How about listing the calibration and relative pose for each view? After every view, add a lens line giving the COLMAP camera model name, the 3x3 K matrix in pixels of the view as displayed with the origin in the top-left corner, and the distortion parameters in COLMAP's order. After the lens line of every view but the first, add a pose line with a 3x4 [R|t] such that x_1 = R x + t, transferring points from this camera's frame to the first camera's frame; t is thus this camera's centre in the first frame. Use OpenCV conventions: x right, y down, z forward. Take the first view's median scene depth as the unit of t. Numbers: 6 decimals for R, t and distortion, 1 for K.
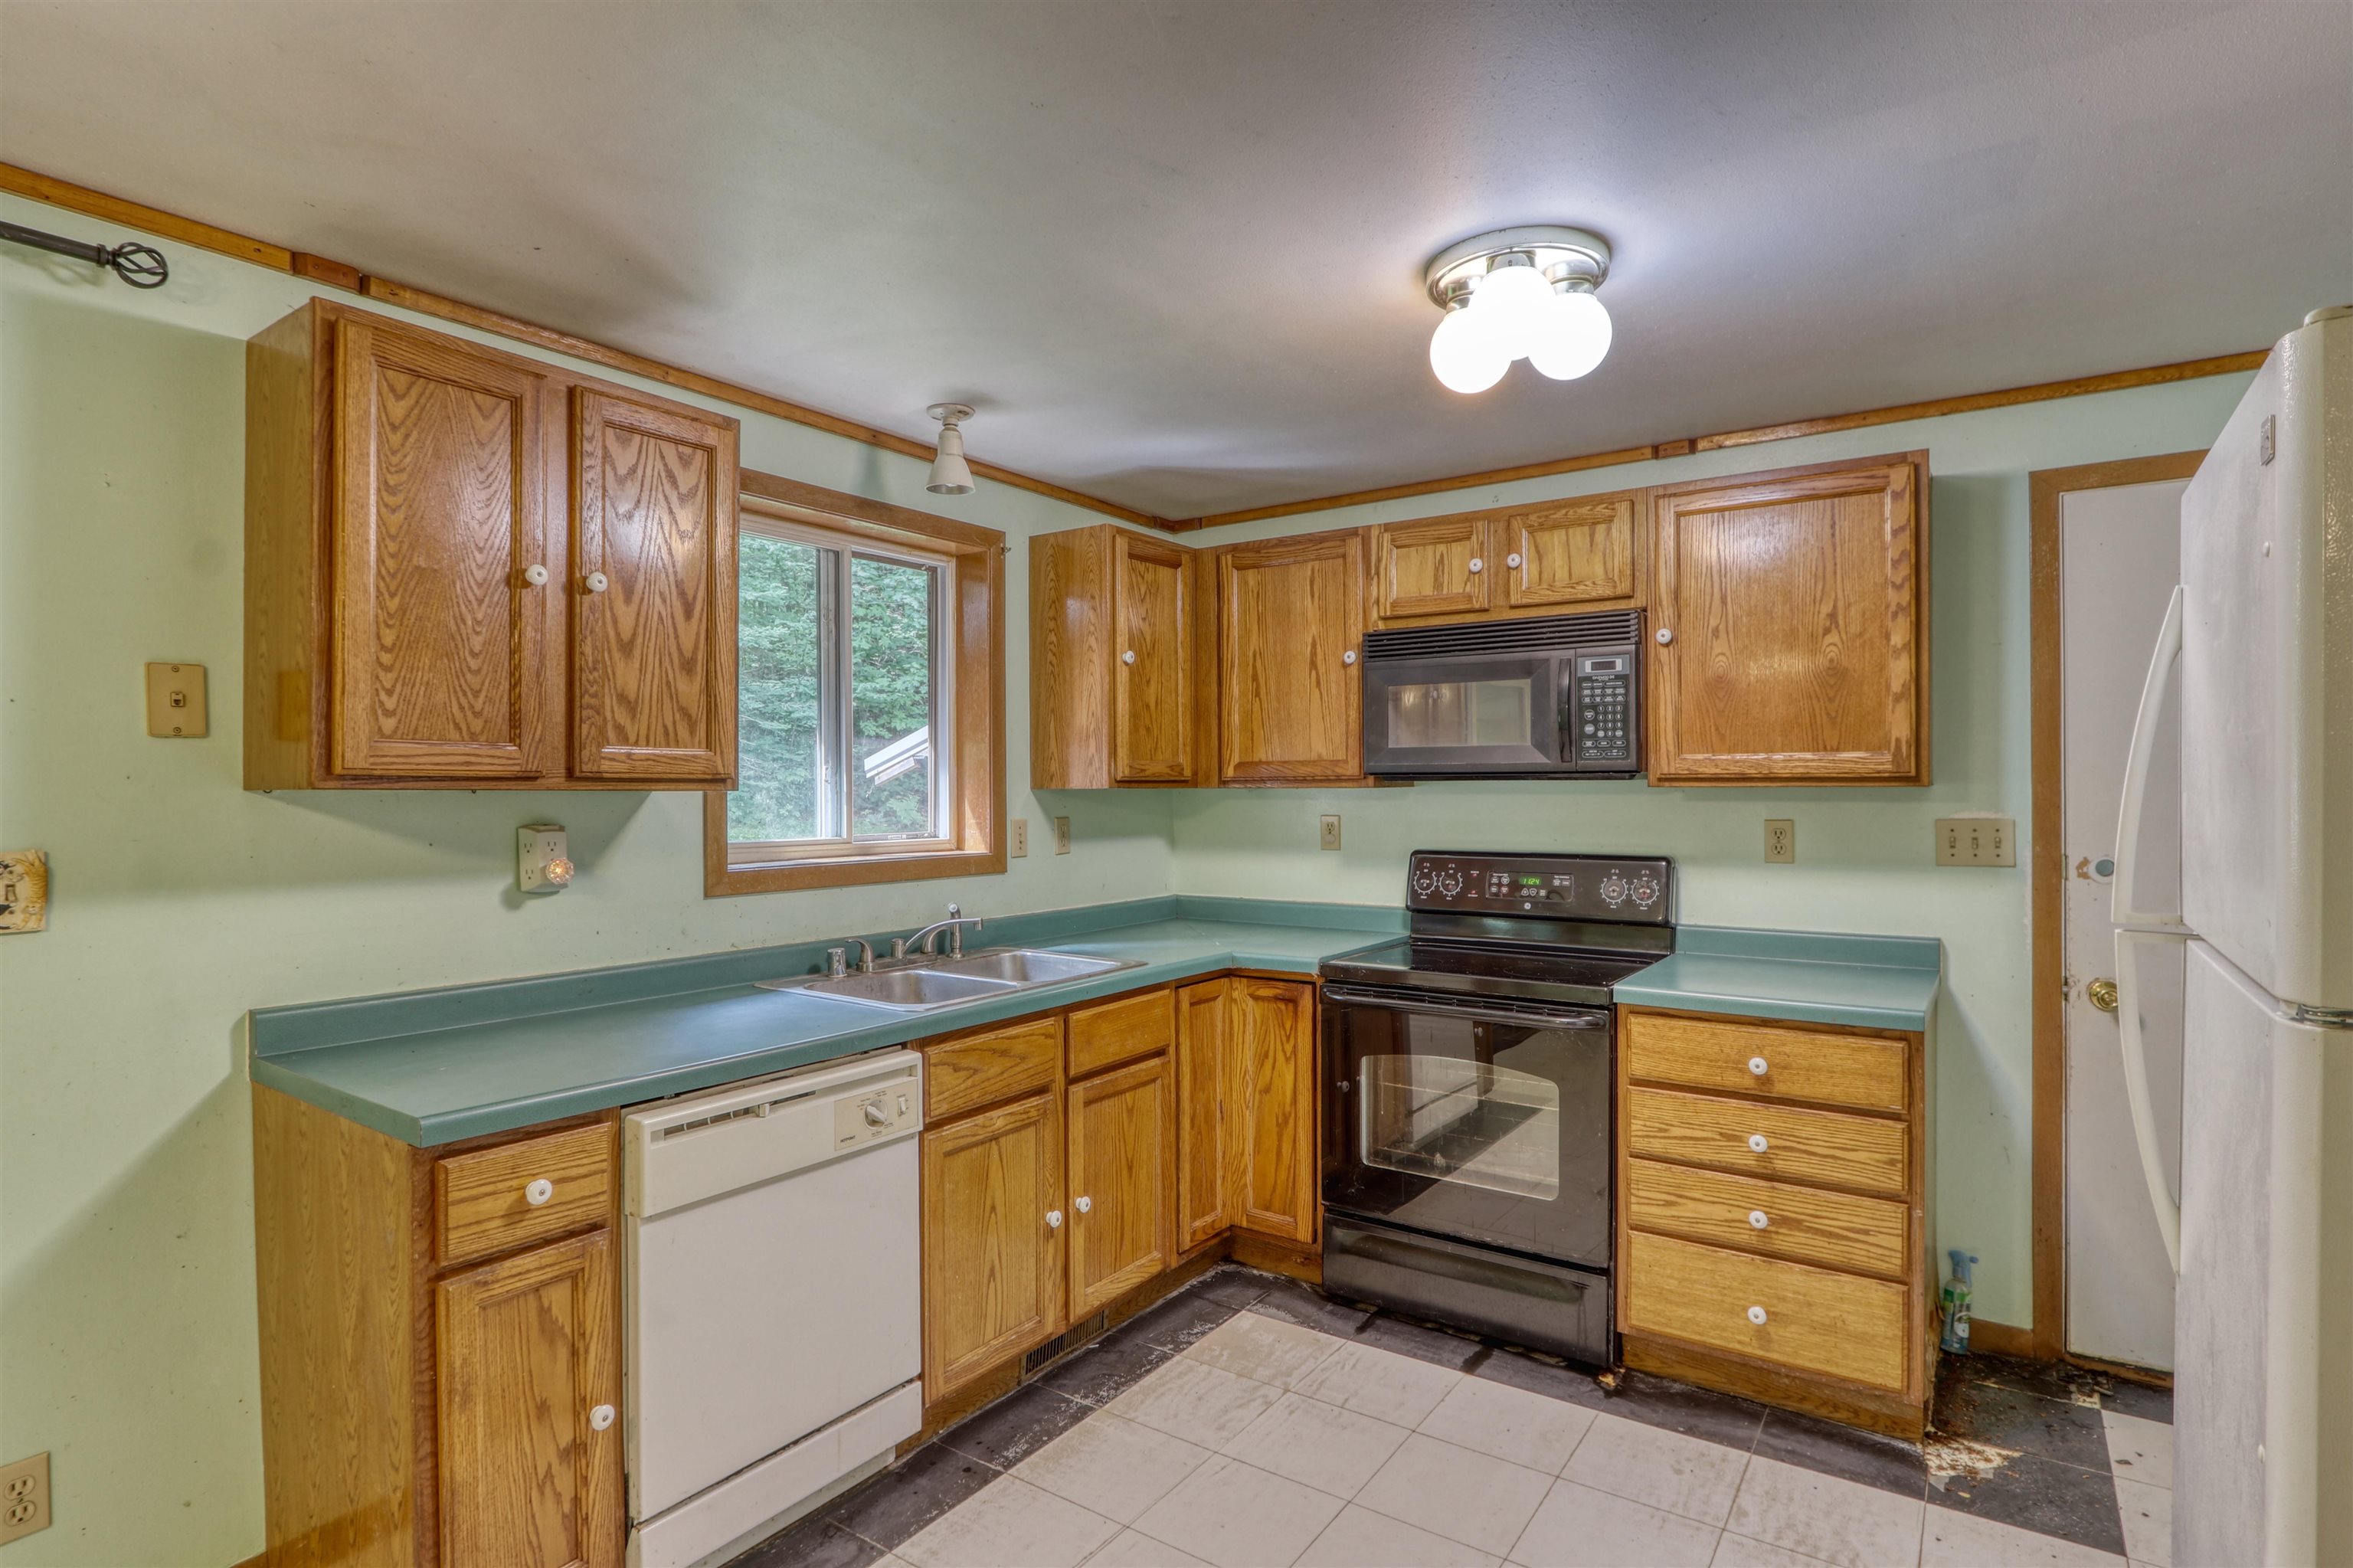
lens RADIAL K [[1198.9, 0, 1176.3], [0, 1198.9, 790.4], [0, 0, 1]] dist [-0.022280, 0.007226]
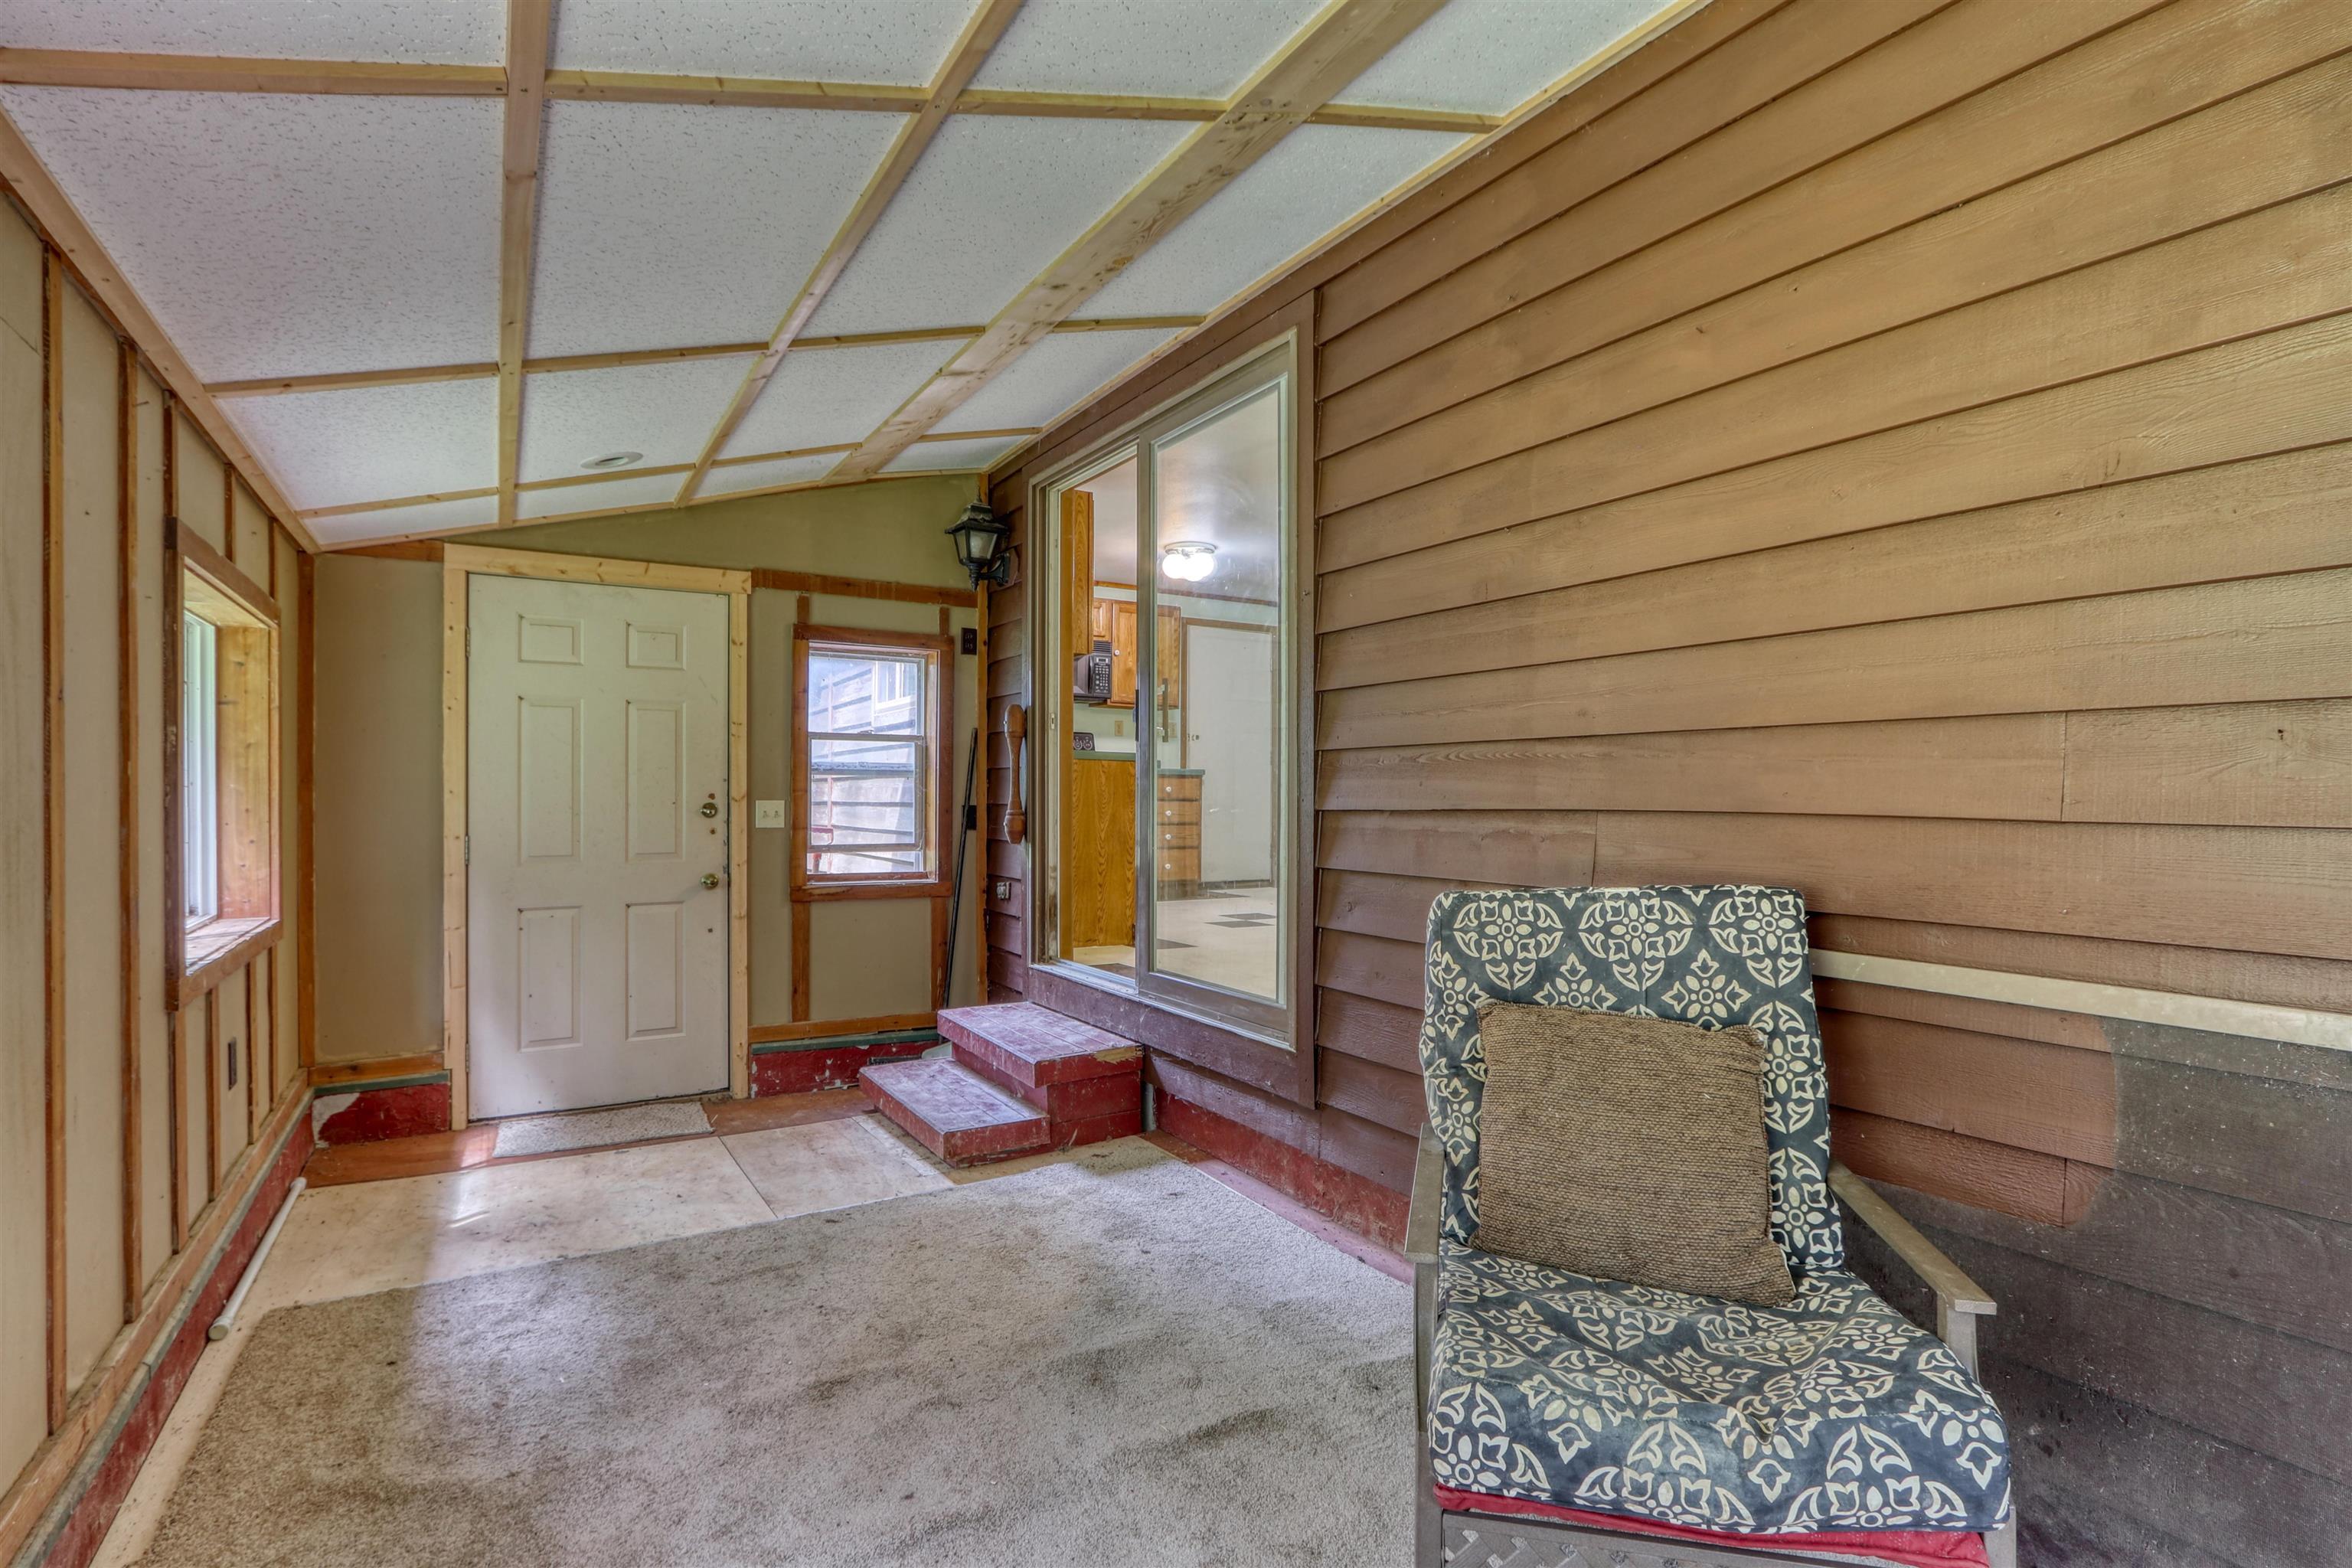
lens RADIAL K [[1097.7, 0, 1172.8], [0, 1097.7, 802.6], [0, 0, 1]] dist [-0.005255, 0.000021]
pose [[0.421592, 0.006751, 0.906760, -2.029669], [-0.000088, 0.999973, -0.007404, 0.265090], [-0.906786, 0.003042, 0.421581, -0.257148]]
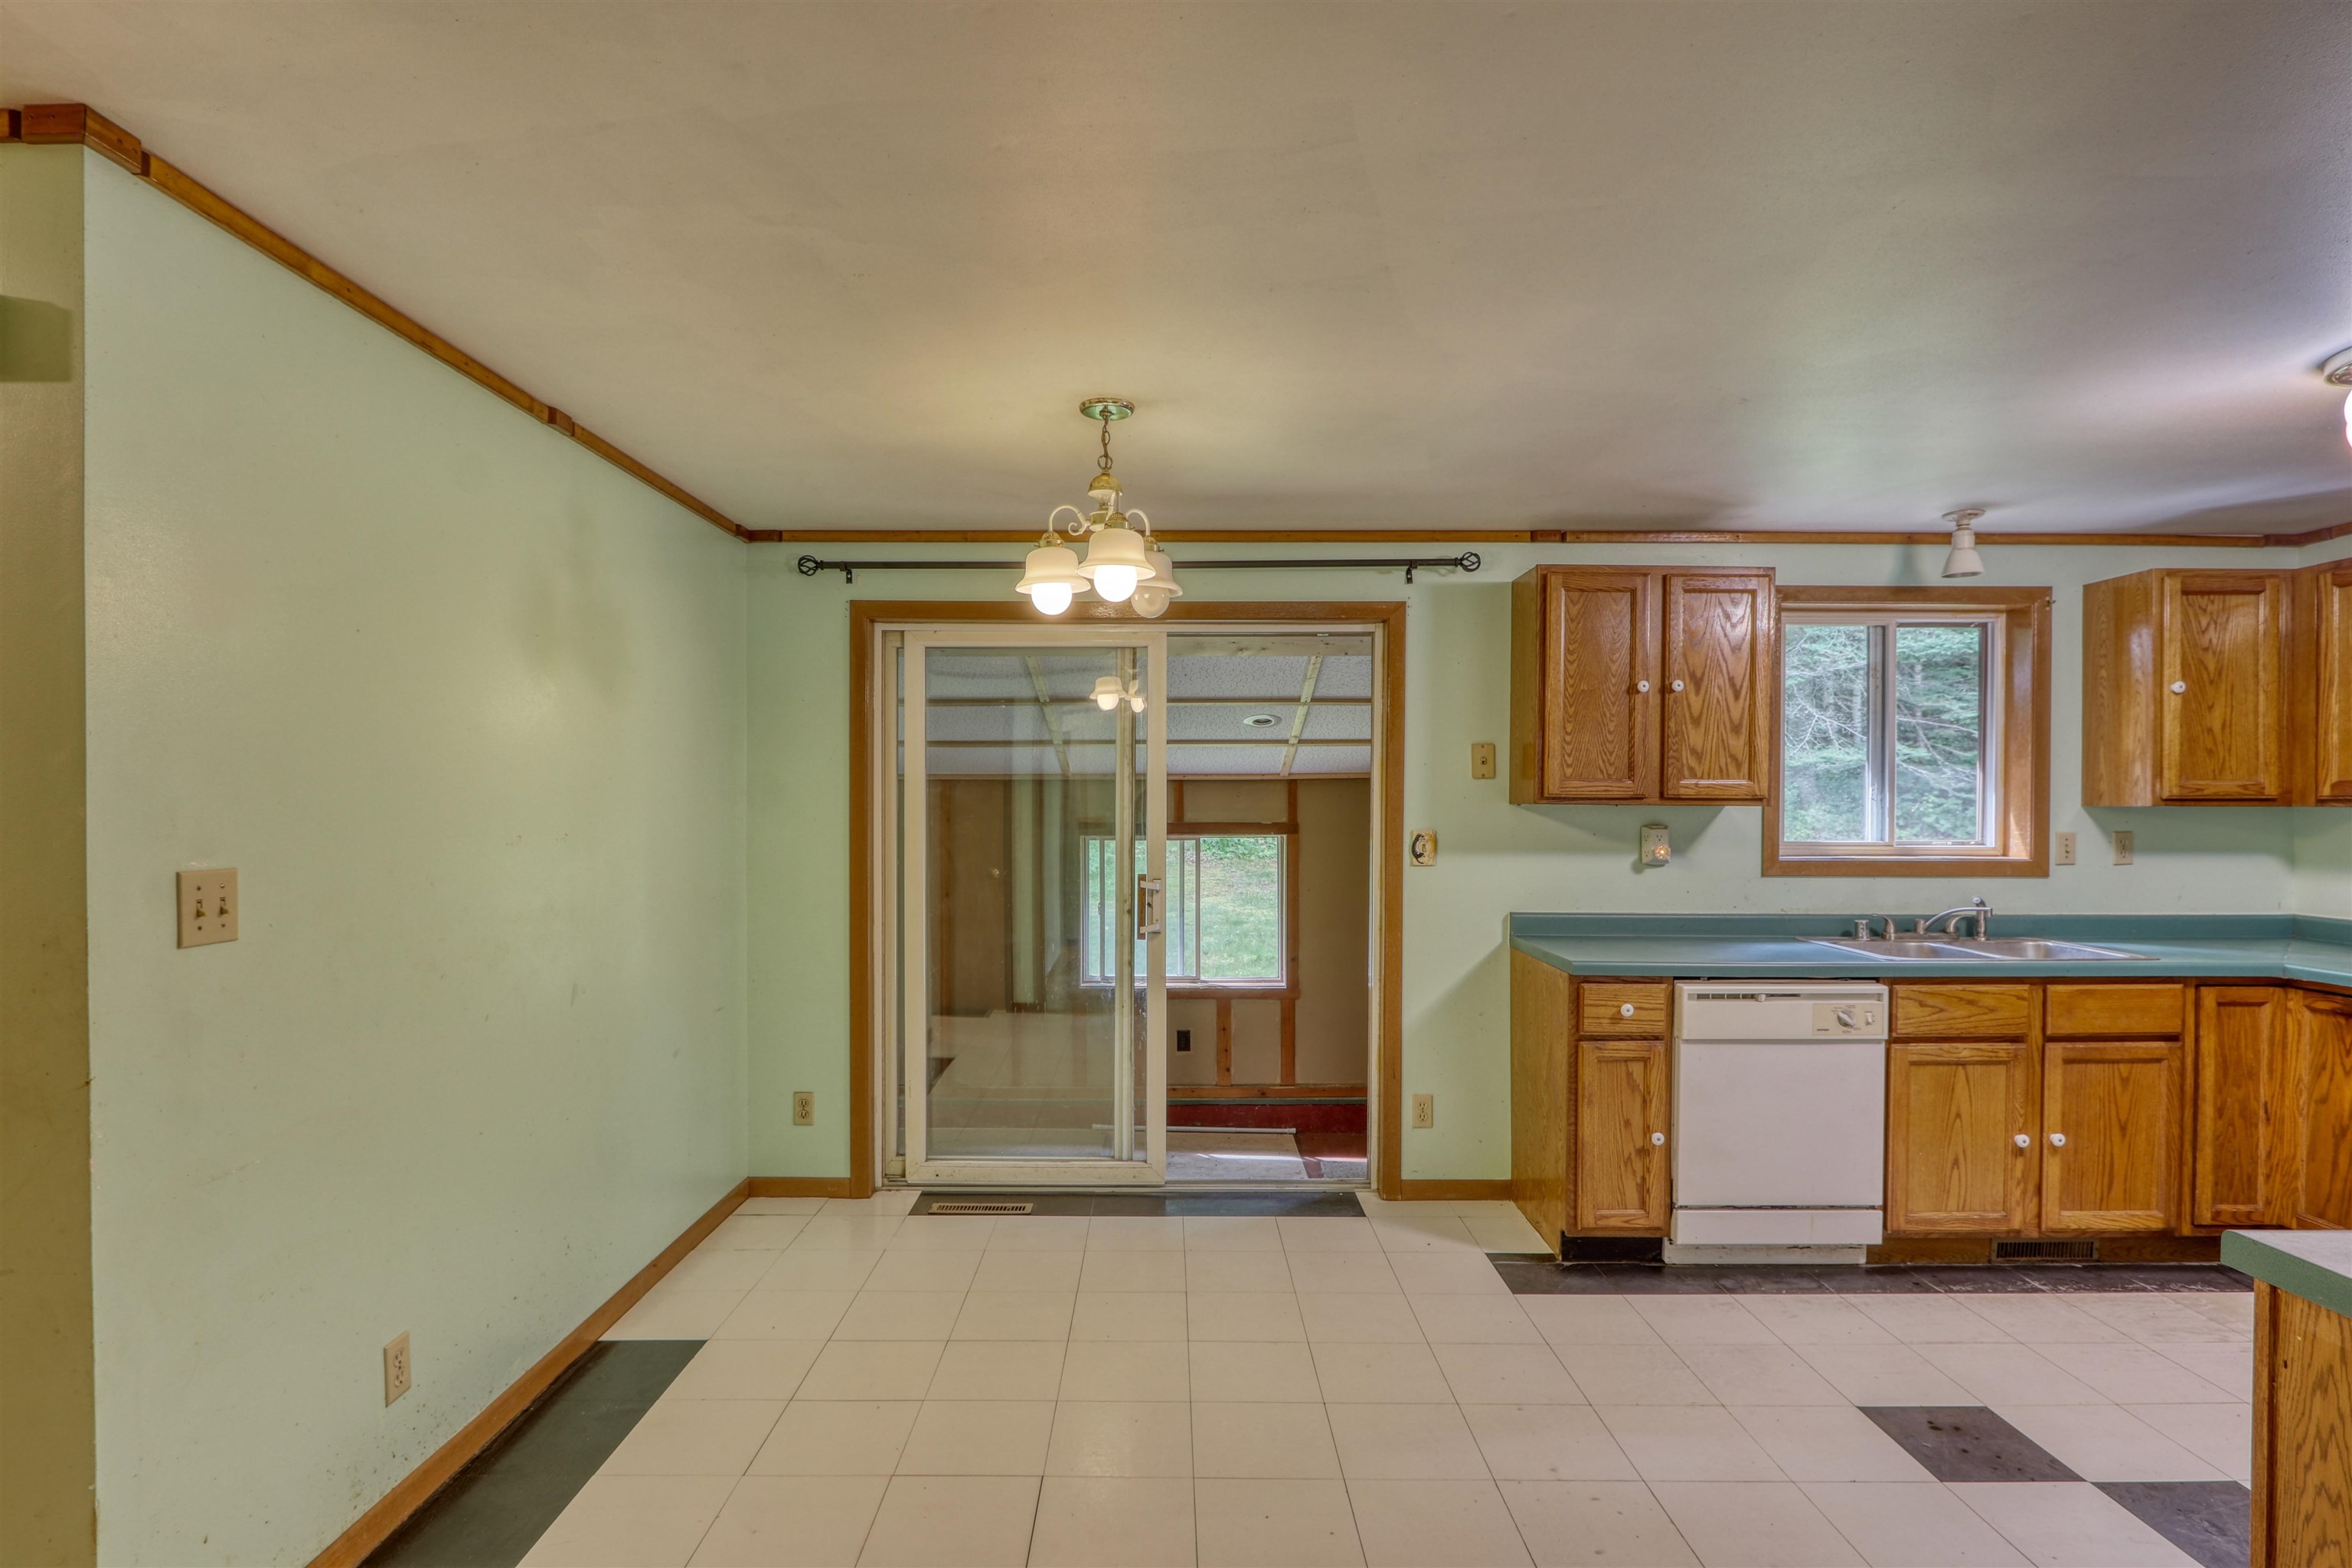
lens RADIAL K [[1198.4, 0, 1143.6], [0, 1198.4, 823.9], [0, 0, 1]] dist [-0.022280, 0.007226]
pose [[0.557823, 0.021831, -0.829673, 0.404081], [-0.005106, 0.999725, 0.022872, -0.006800], [0.829944, -0.008522, 0.557781, -0.473934]]
